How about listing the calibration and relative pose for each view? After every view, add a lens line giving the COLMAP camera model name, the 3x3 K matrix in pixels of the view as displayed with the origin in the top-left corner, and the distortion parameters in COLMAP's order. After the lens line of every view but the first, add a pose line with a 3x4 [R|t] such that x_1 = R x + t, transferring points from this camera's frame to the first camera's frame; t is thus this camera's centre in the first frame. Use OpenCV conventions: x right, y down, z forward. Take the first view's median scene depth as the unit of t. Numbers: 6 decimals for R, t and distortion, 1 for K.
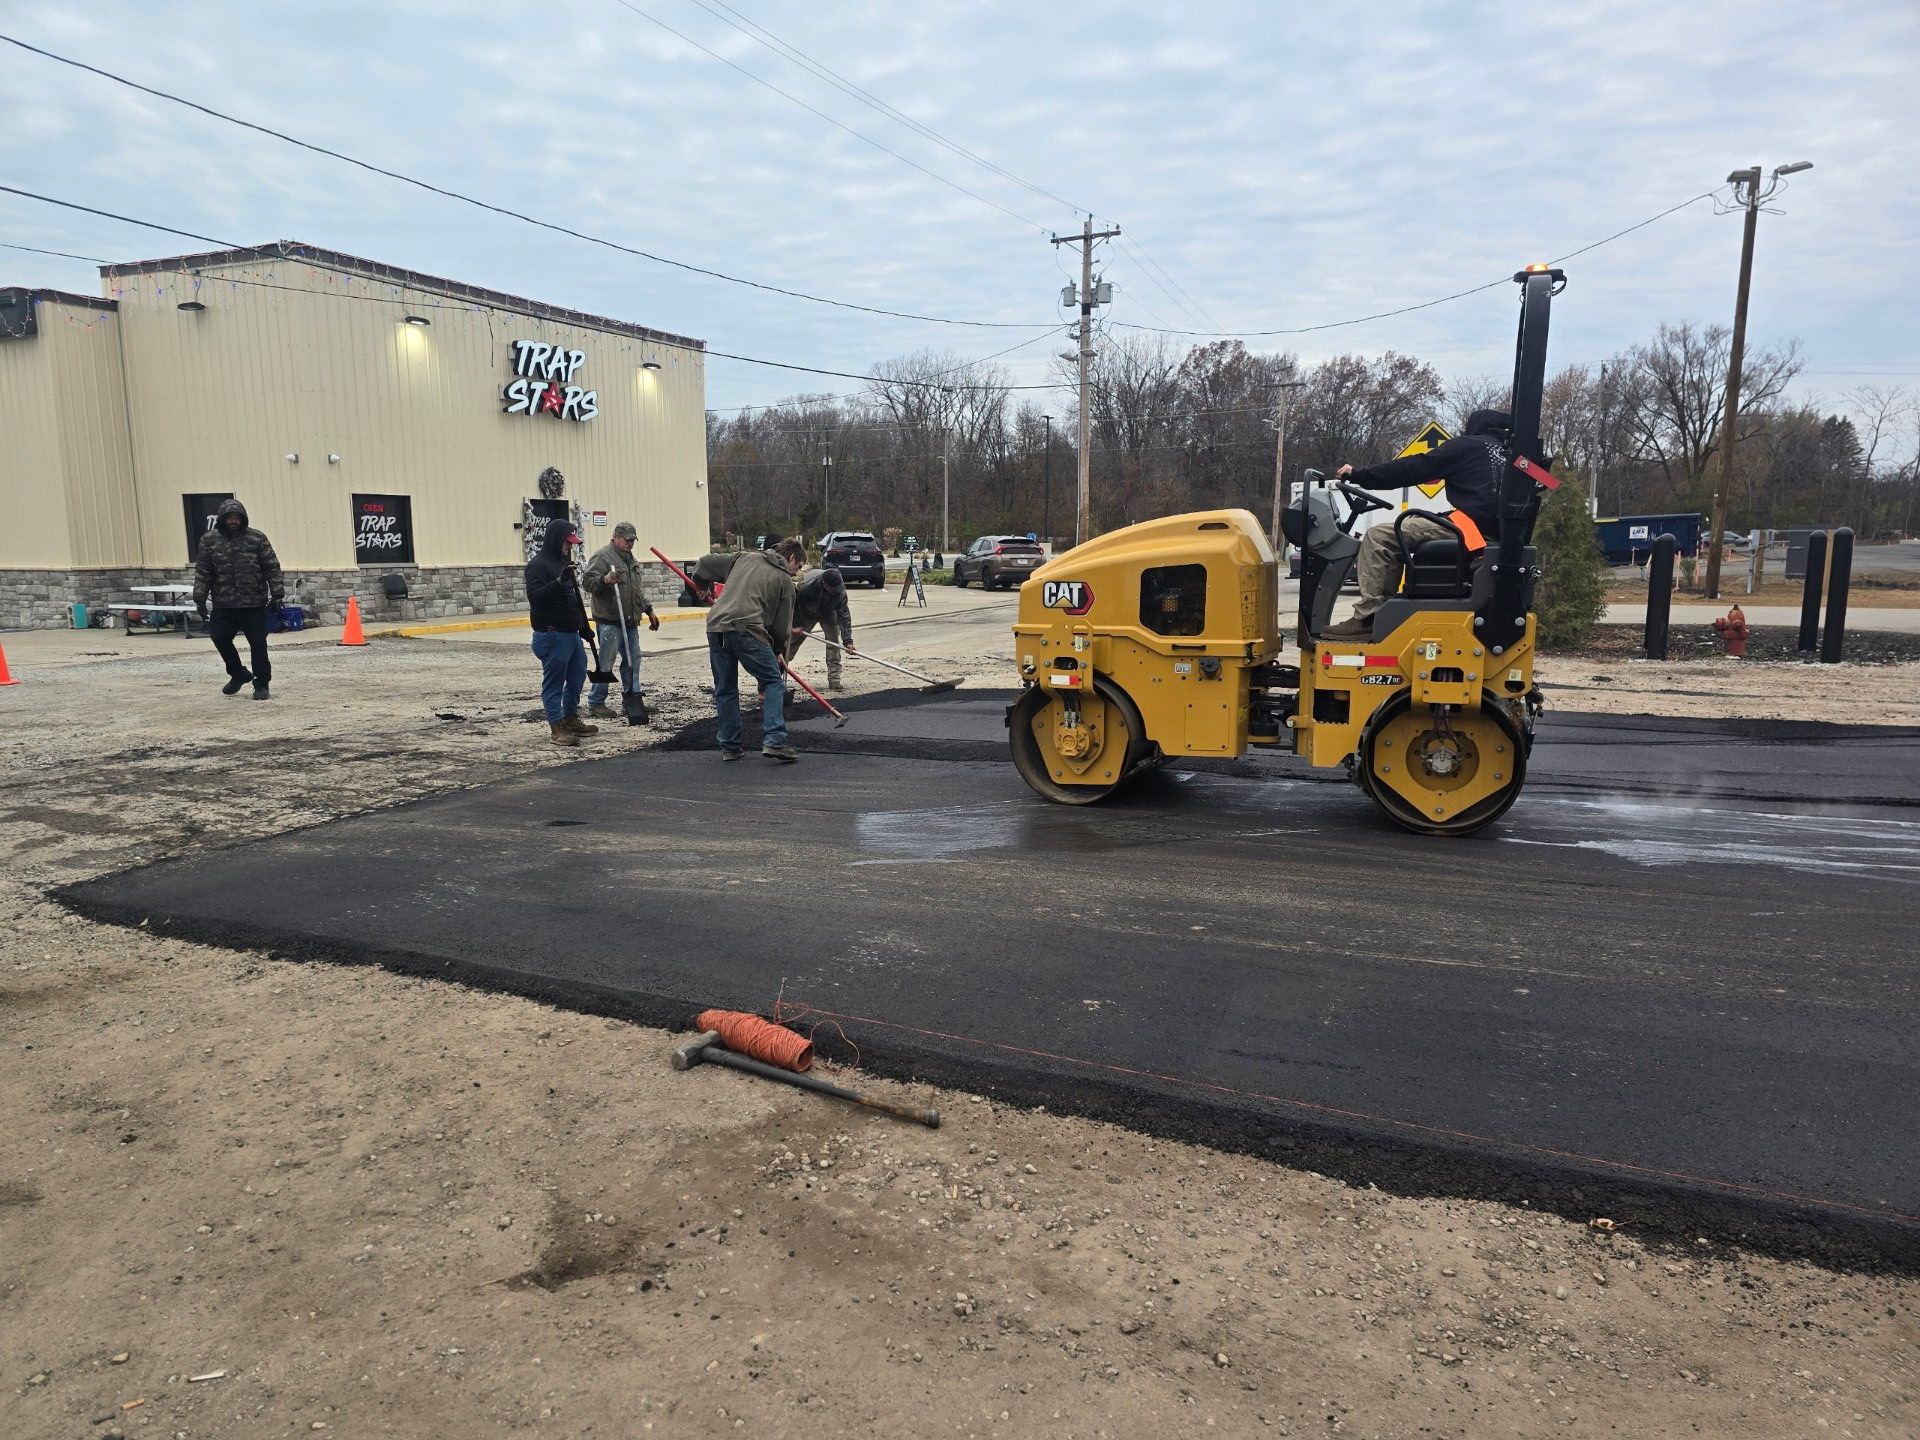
lens RADIAL K [[1241.8, 0, 927.1], [0, 1241.8, 730.5], [0, 0, 1]] dist [-0.001461, -0.024113]
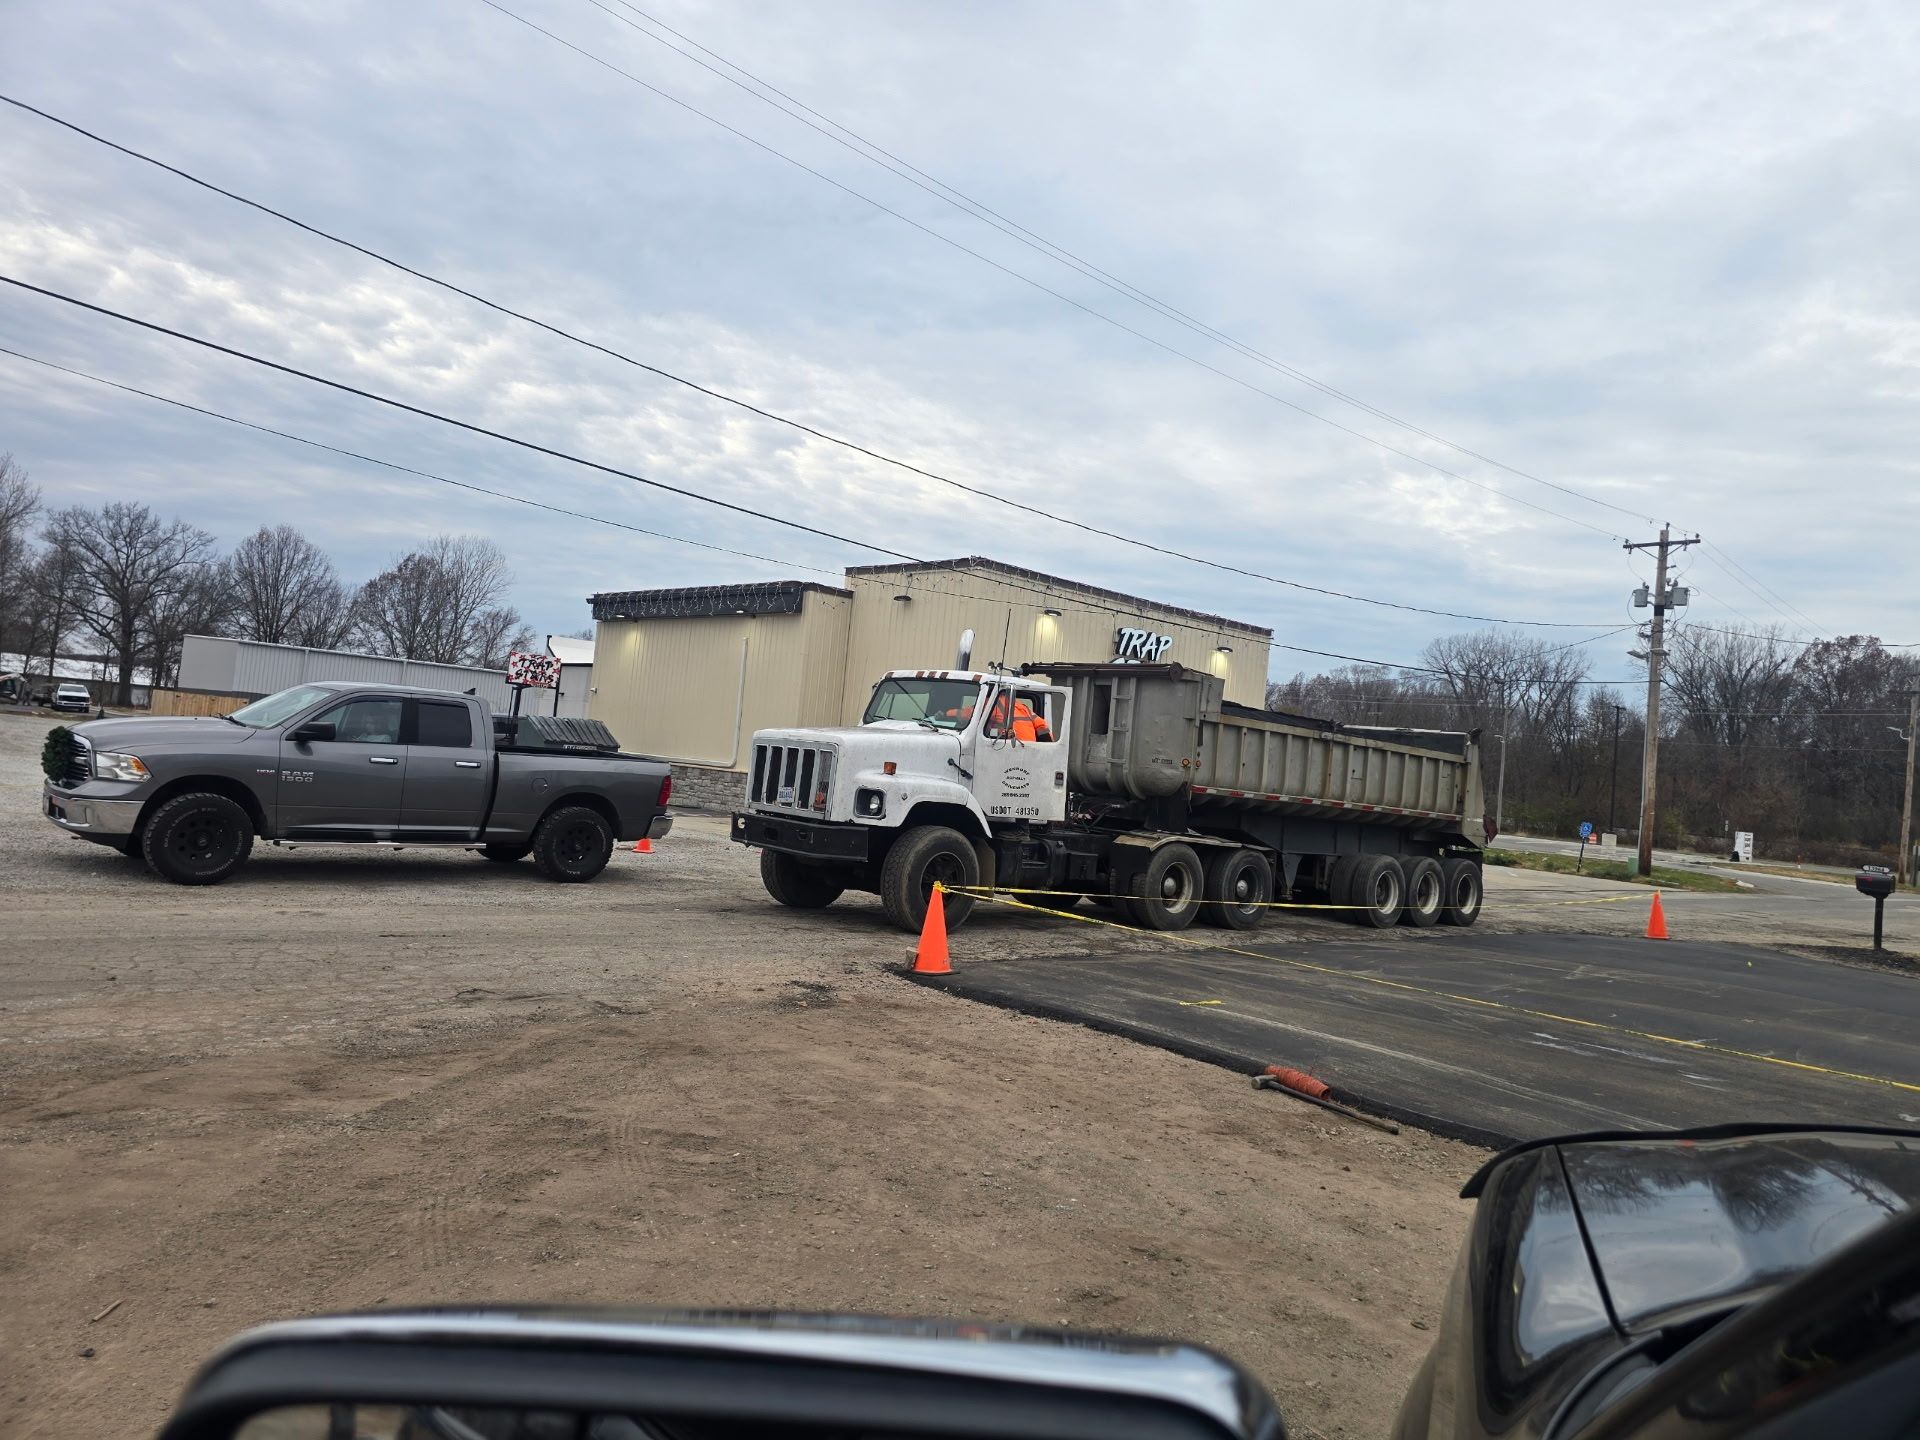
lens RADIAL K [[1256.3, 0, 960.0], [0, 1256.3, 720.0], [0, 0, 1]] dist [0.008336, 0.055229]
pose [[0.919201, 0.071544, -0.387235, 0.010545], [-0.150608, 0.972466, -0.177838, 0.016703], [0.363850, 0.221789, 0.904667, -0.122268]]
